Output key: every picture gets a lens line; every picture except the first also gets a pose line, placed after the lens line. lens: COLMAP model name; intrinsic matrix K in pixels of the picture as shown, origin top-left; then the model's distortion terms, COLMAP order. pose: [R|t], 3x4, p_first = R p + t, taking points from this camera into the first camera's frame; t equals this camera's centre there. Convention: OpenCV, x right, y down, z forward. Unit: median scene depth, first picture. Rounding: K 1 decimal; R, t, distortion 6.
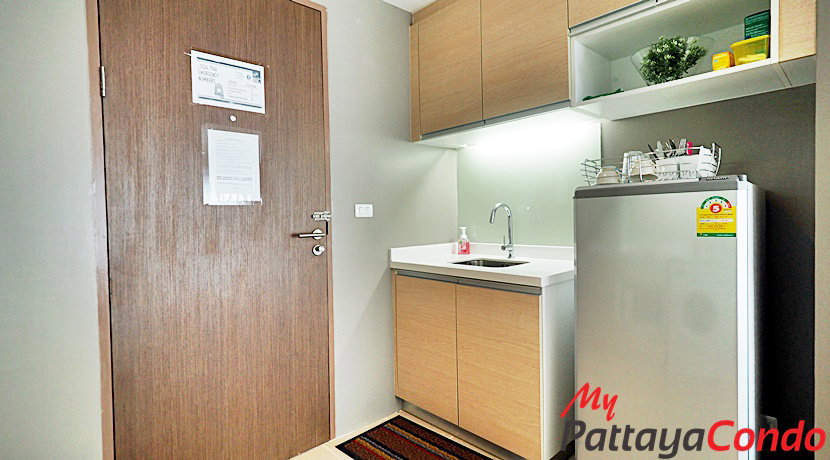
lens RADIAL K [[402.0, 0, 400.9], [0, 402.0, 228.0], [0, 0, 1]] dist [0.004351, 0.000824]
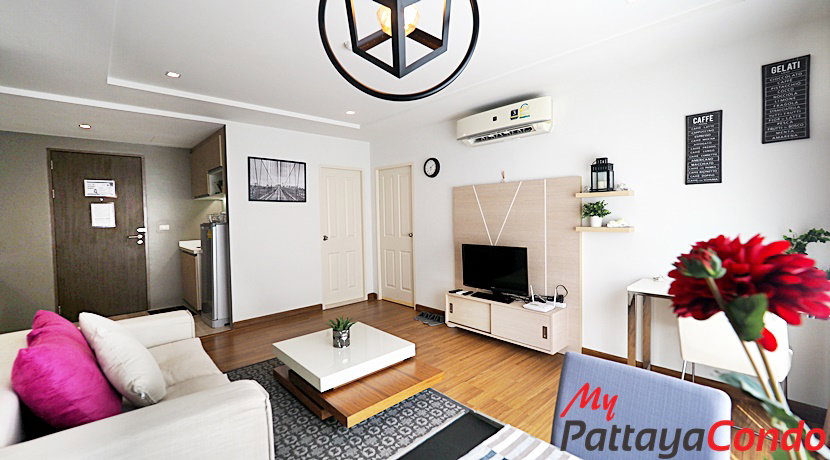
lens RADIAL K [[343.8, 0, 413.6], [0, 343.8, 225.3], [0, 0, 1]] dist [-0.000540, 0.000040]
pose [[0.978171, -0.007199, 0.207677, 1.388356], [0.006043, 0.999963, 0.006202, -0.076401], [-0.207714, -0.004811, 0.978178, -2.096282]]
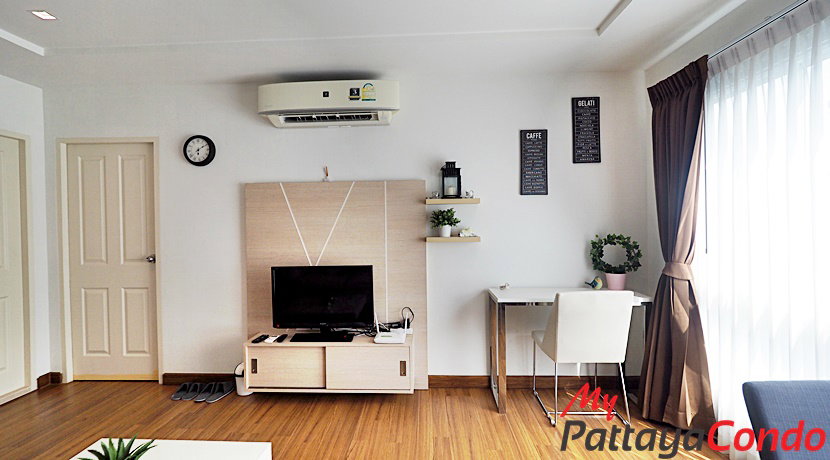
lens RADIAL K [[402.0, 0, 400.9], [0, 402.0, 228.0], [0, 0, 1]] dist [0.004351, 0.000824]
pose [[0.565035, -0.002468, 0.825063, 1.013444], [0.024977, 0.999588, -0.014115, -0.072595], [-0.824689, 0.028583, 0.564864, -1.448282]]
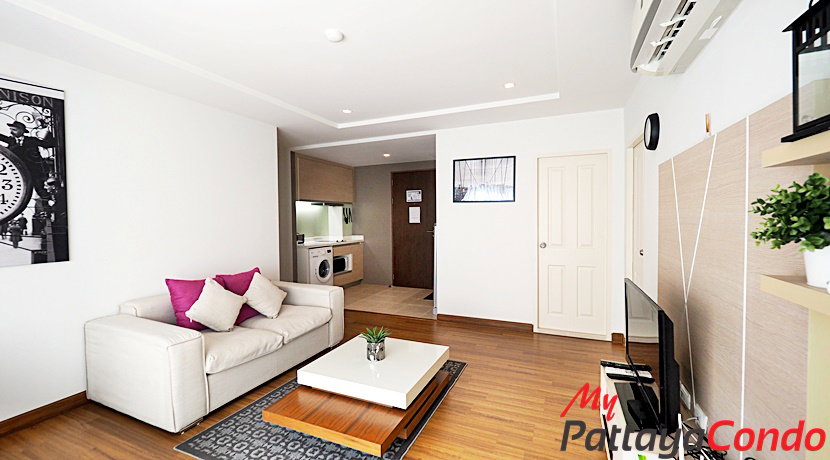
lens RADIAL K [[354.1, 0, 415.0], [0, 354.1, 230.0], [0, 0, 1]] dist [0.000190, 0.000108]
pose [[0.571114, 0.041633, -0.819814, 2.746837], [-0.021755, 0.999130, 0.035584, -0.127536], [0.820582, -0.002487, 0.571523, -1.189288]]
